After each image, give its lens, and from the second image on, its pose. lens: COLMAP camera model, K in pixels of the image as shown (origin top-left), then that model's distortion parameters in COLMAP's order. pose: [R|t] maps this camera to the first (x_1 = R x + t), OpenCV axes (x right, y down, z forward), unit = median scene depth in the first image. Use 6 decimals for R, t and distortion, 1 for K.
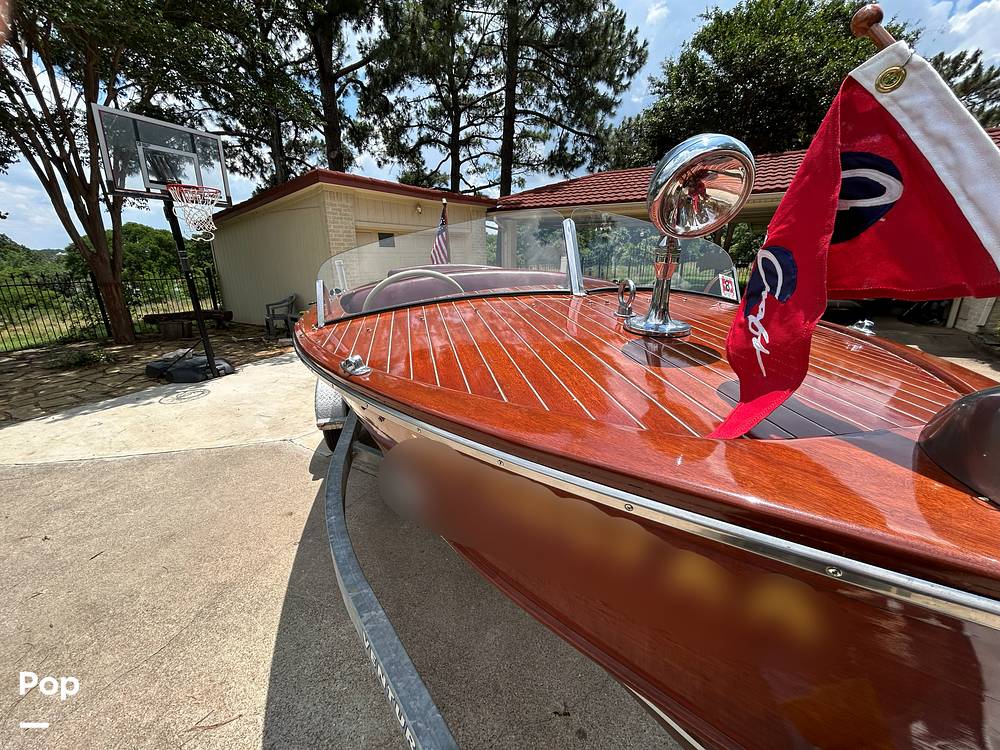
lens RADIAL K [[400.4, 0, 496.8], [0, 400.4, 378.2], [0, 0, 1]] dist [0.000283, 0.000312]
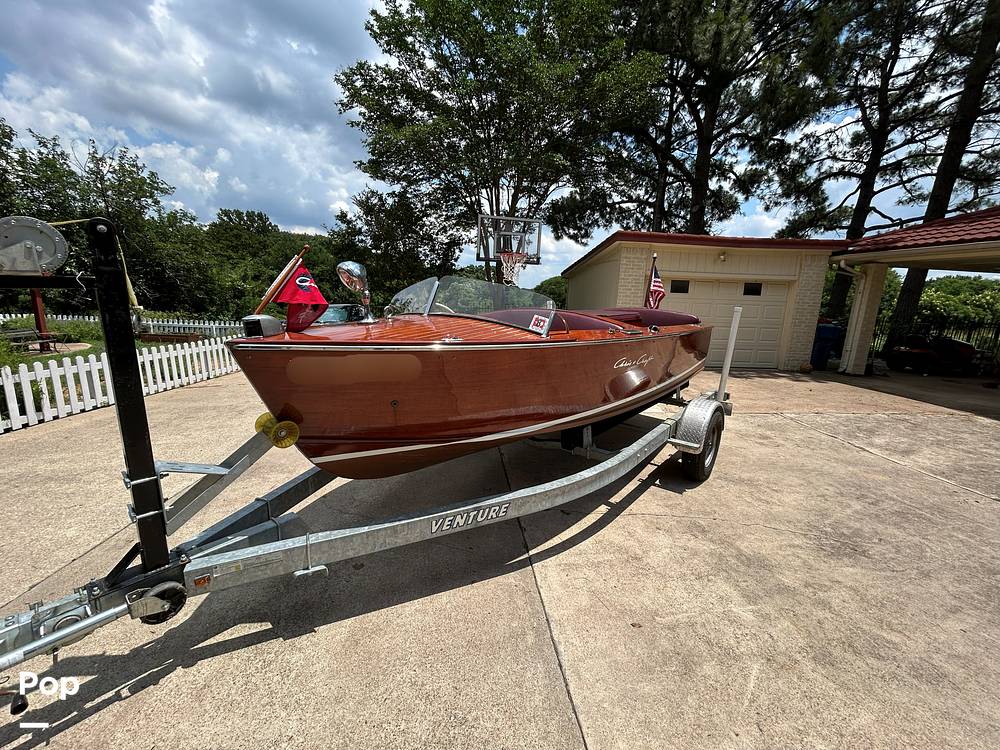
lens RADIAL K [[410.9, 0, 500.0], [0, 410.9, 375.0], [0, 0, 1]] dist [0.001130, 0.000322]
pose [[0.617696, 0.179319, -0.765700, 0.138810], [-0.266342, 0.963817, 0.010856, -0.002211], [0.739941, 0.197232, 0.643107, -0.002659]]
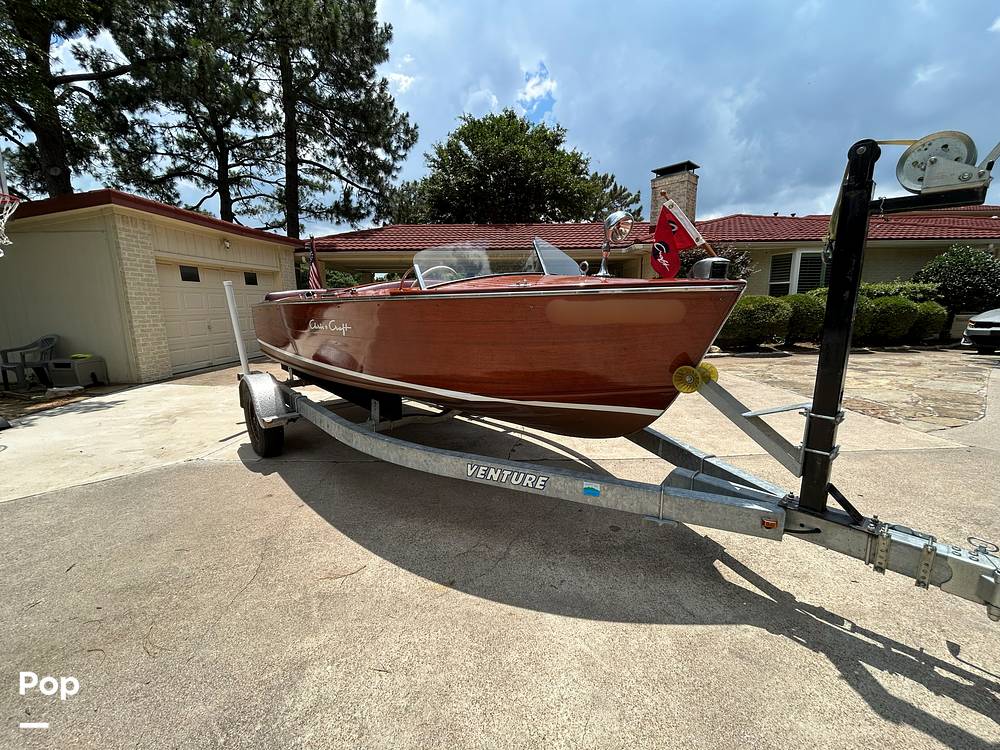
lens RADIAL K [[406.2, 0, 500.0], [0, 406.2, 375.0], [0, 0, 1]] dist [0.002229, 0.000135]
pose [[0.857245, -0.092163, 0.506593, -0.073248], [0.155894, 0.984130, -0.084761, 0.028596], [-0.490742, 0.151636, 0.858009, -0.039395]]
